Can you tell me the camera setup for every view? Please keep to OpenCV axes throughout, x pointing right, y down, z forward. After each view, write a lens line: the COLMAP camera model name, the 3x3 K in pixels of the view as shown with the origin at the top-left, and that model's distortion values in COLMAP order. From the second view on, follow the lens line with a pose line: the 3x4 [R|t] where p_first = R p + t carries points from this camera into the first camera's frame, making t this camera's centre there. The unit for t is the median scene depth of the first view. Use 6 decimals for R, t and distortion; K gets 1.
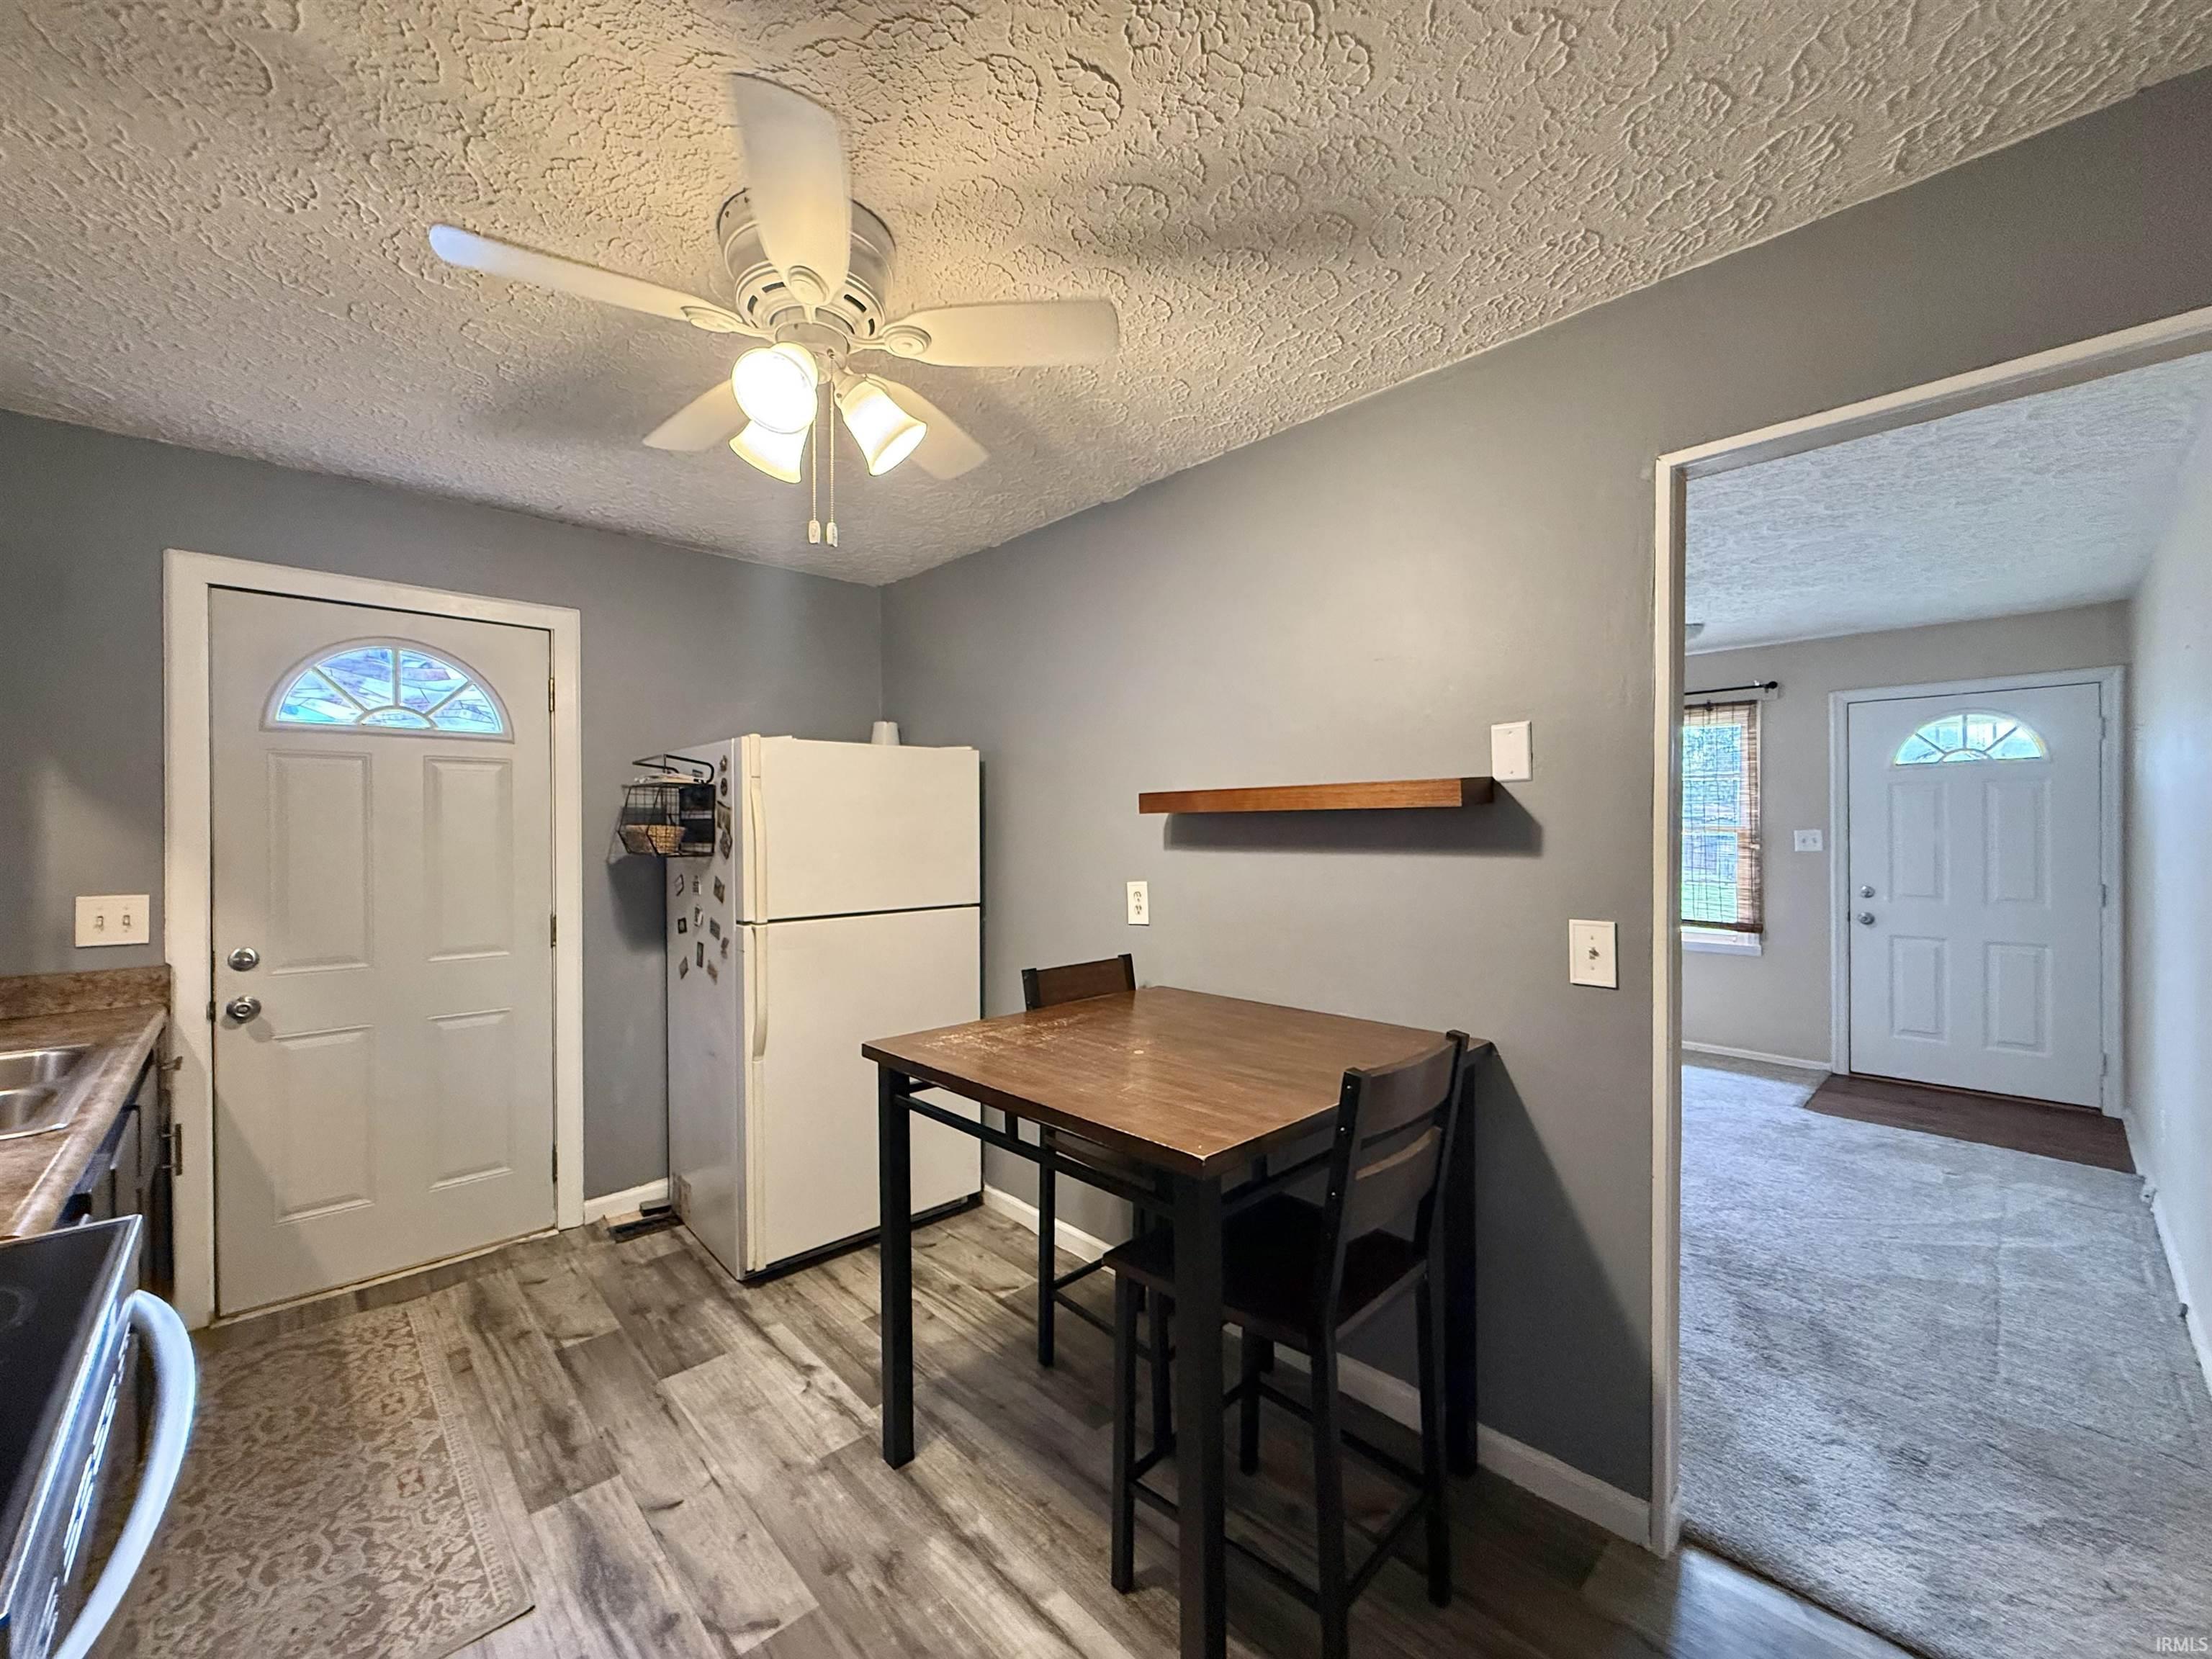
lens RADIAL K [[877.7, 0, 1099.2], [0, 877.7, 832.5], [0, 0, 1]] dist [0.000634, -0.000310]
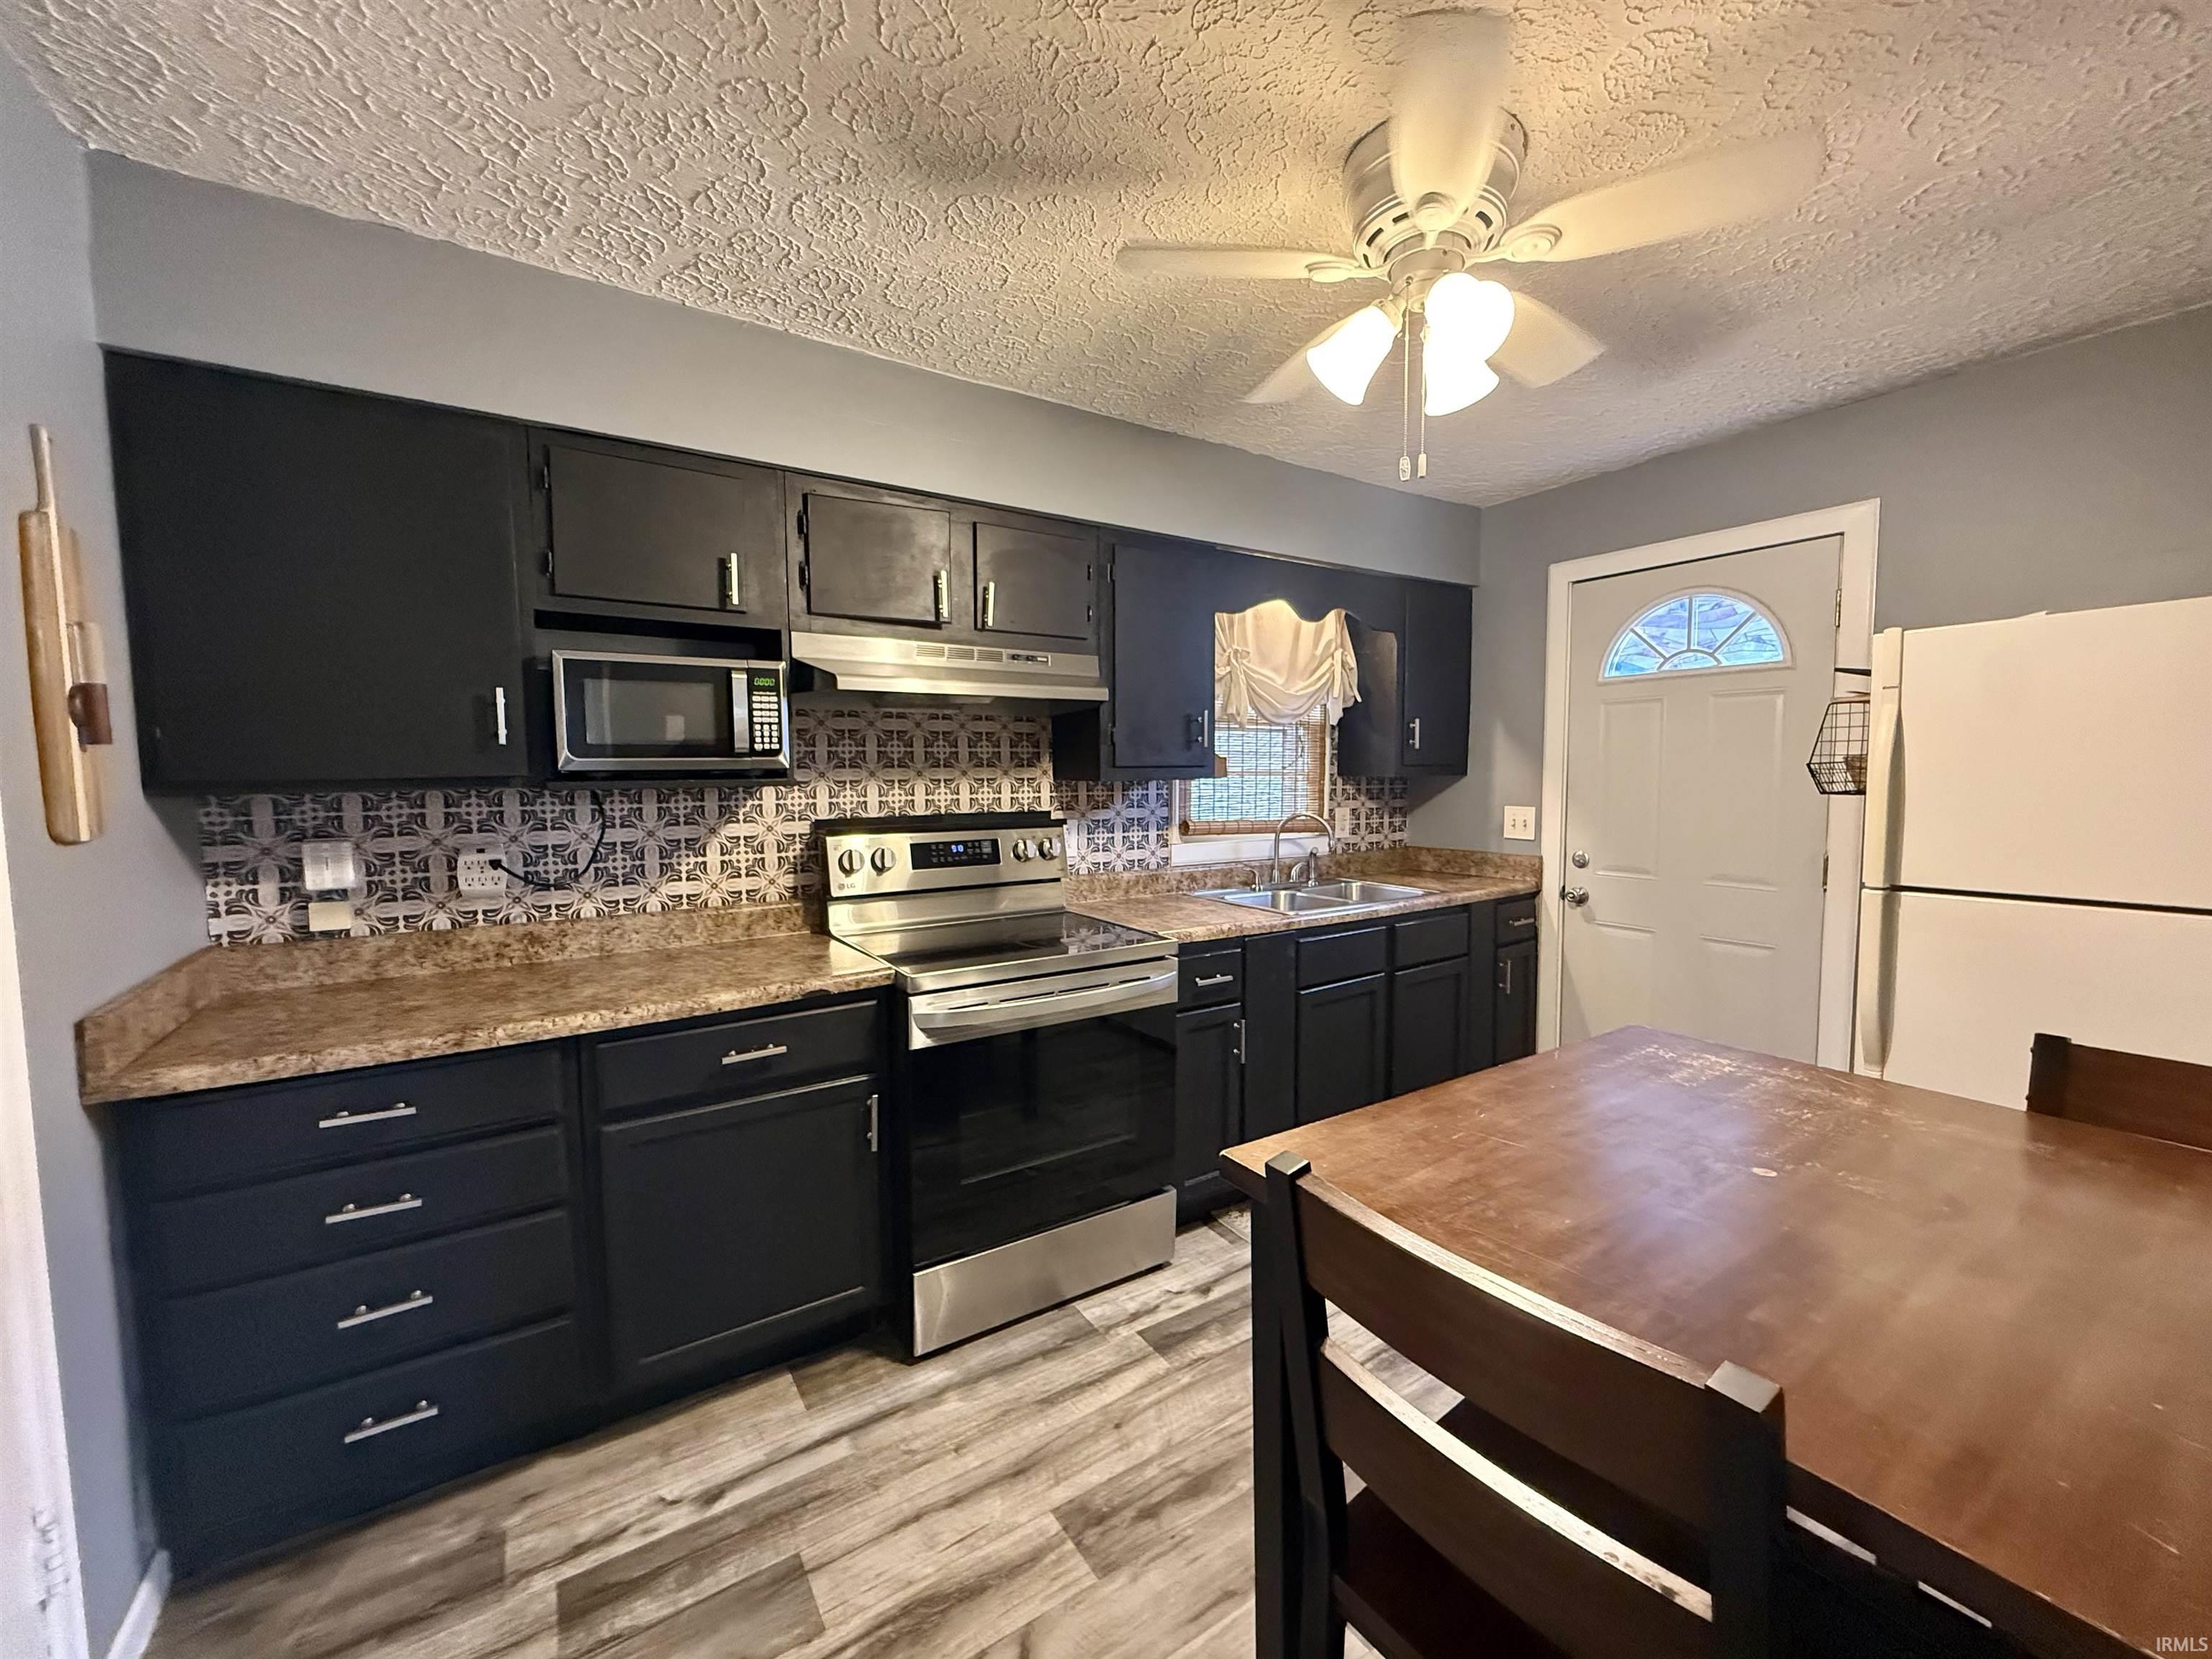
lens RADIAL K [[877.7, 0, 1099.2], [0, 877.7, 832.5], [0, 0, 1]] dist [0.000634, -0.000310]
pose [[-0.175779, 0.074877, -0.981578, 0.470477], [0.004891, 0.997157, 0.075189, -0.001583], [0.984418, 0.008416, -0.175645, 0.509559]]
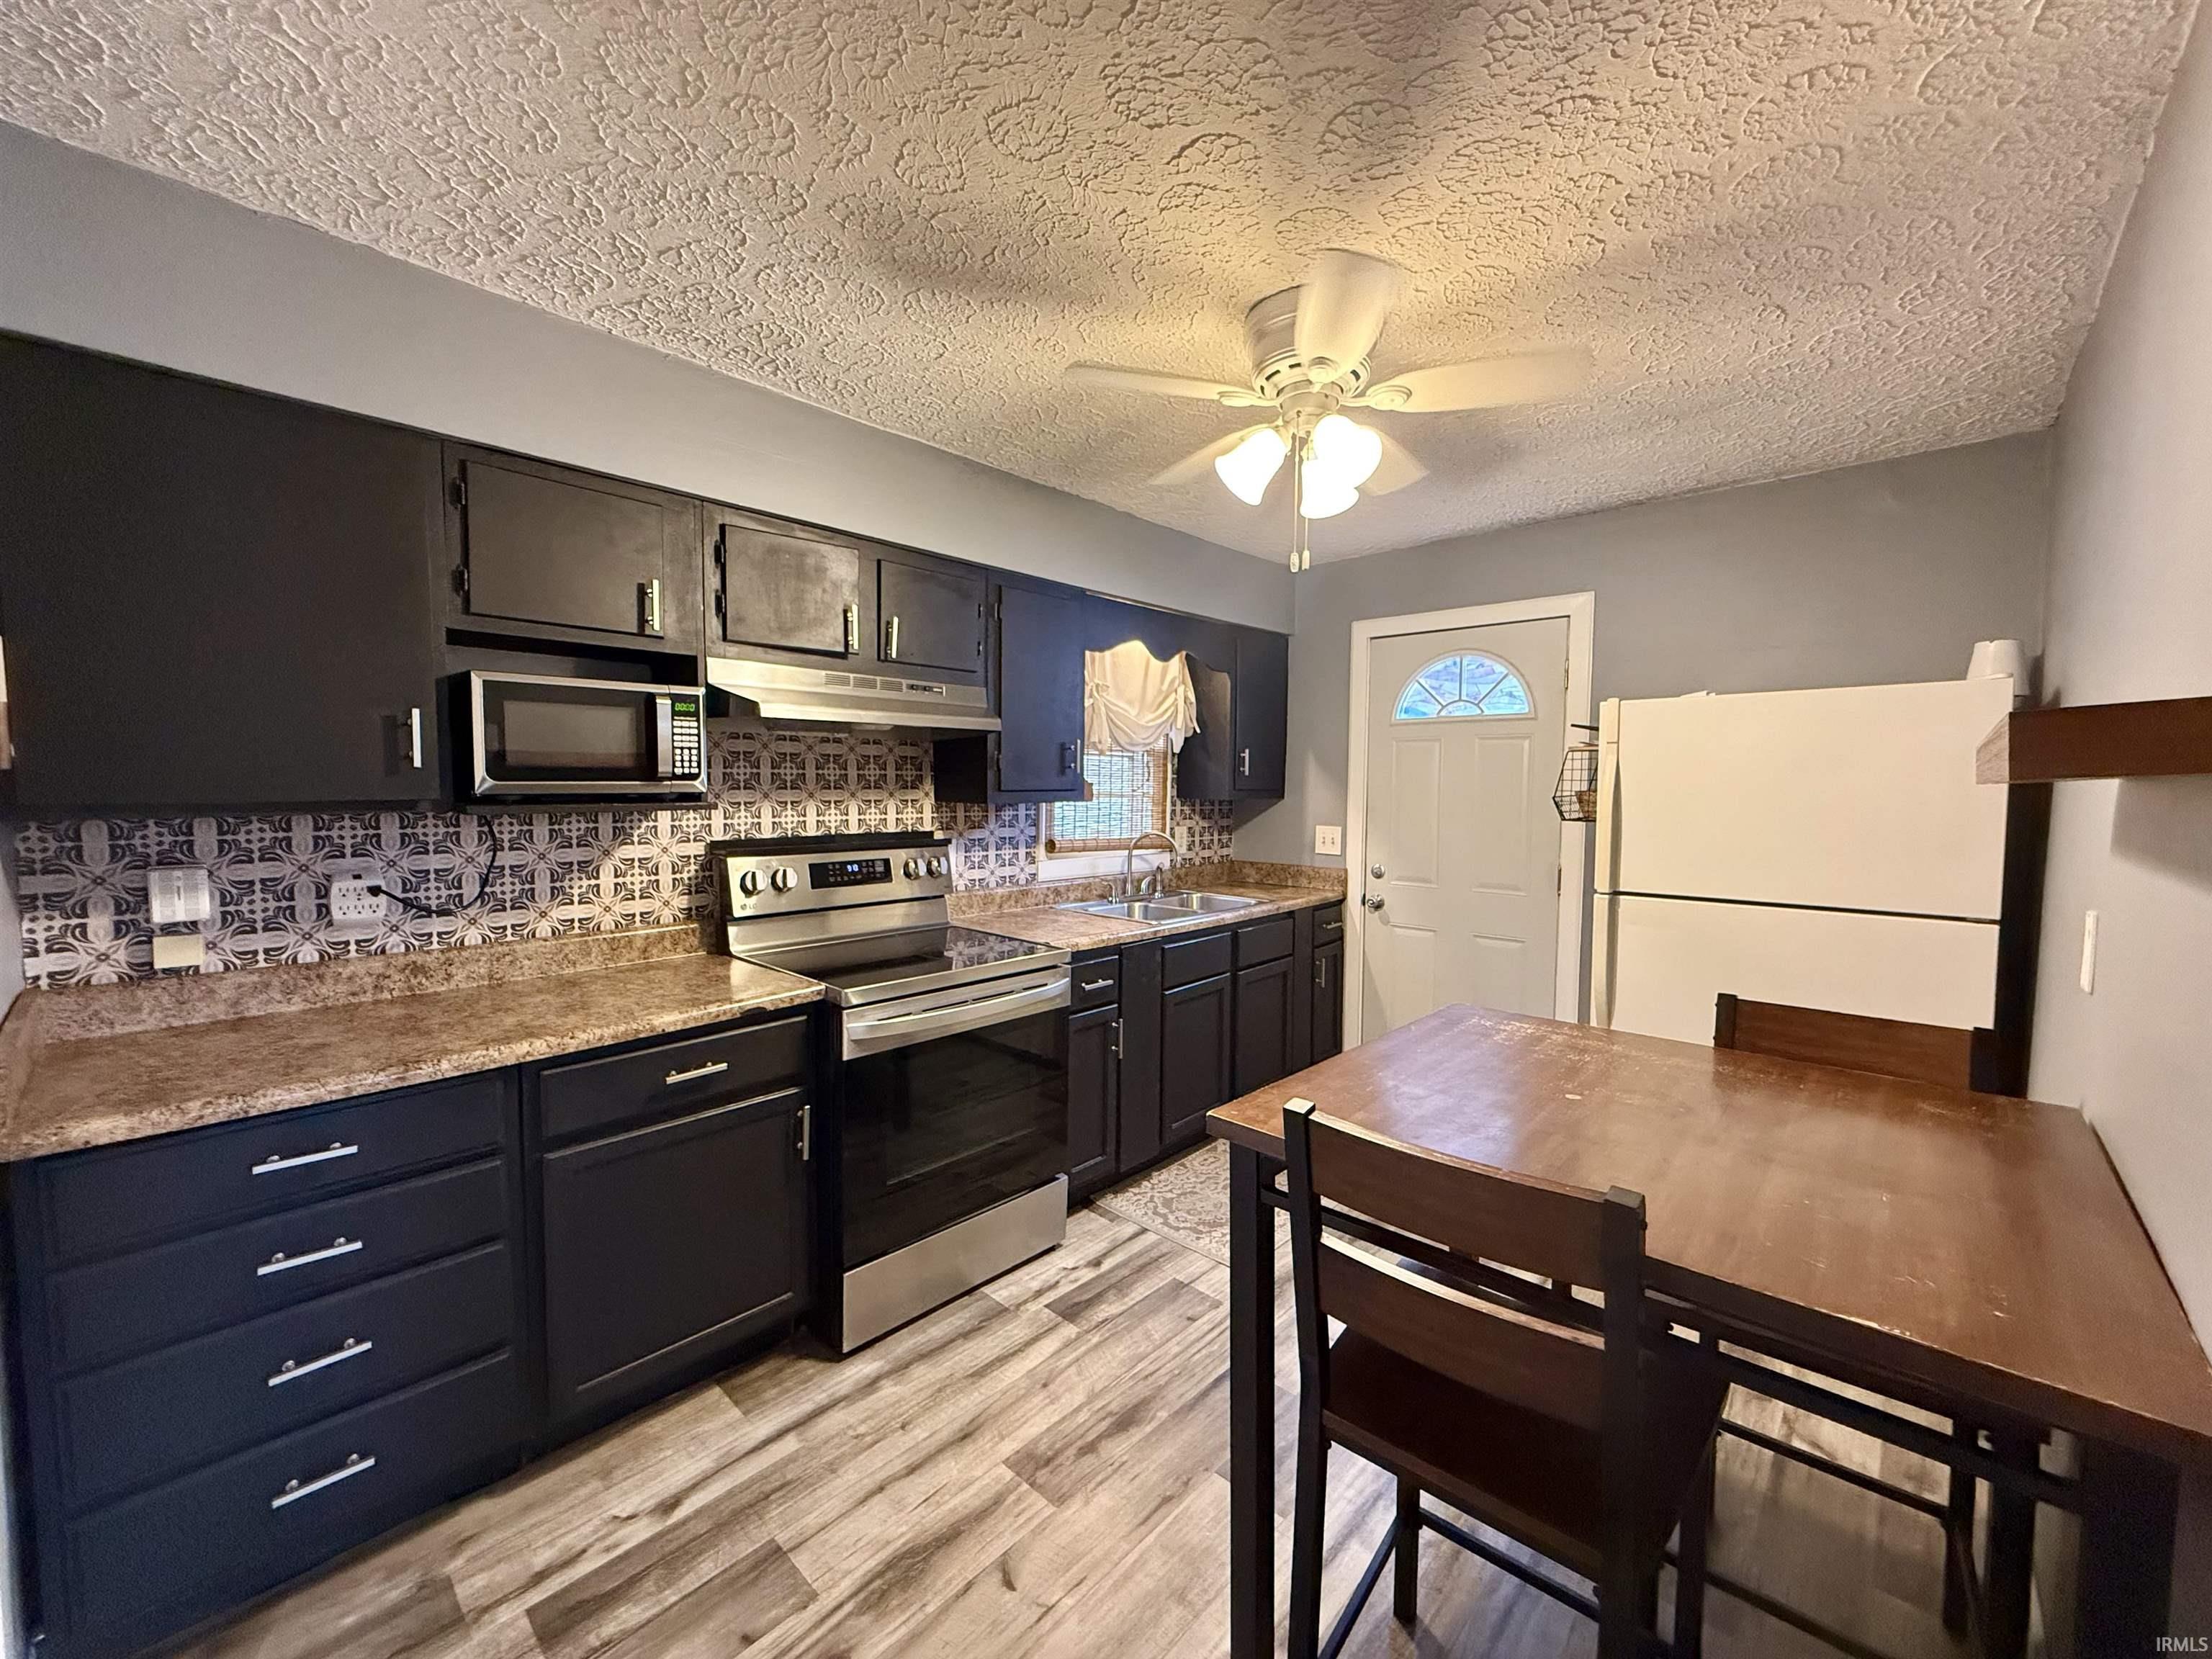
lens RADIAL K [[877.7, 0, 1099.2], [0, 877.7, 832.5], [0, 0, 1]] dist [0.000634, -0.000310]
pose [[0.062791, 0.062213, -0.996086, 0.574948], [-0.010619, 0.998040, 0.061666, -0.019035], [0.997970, 0.006705, 0.063329, 0.393795]]
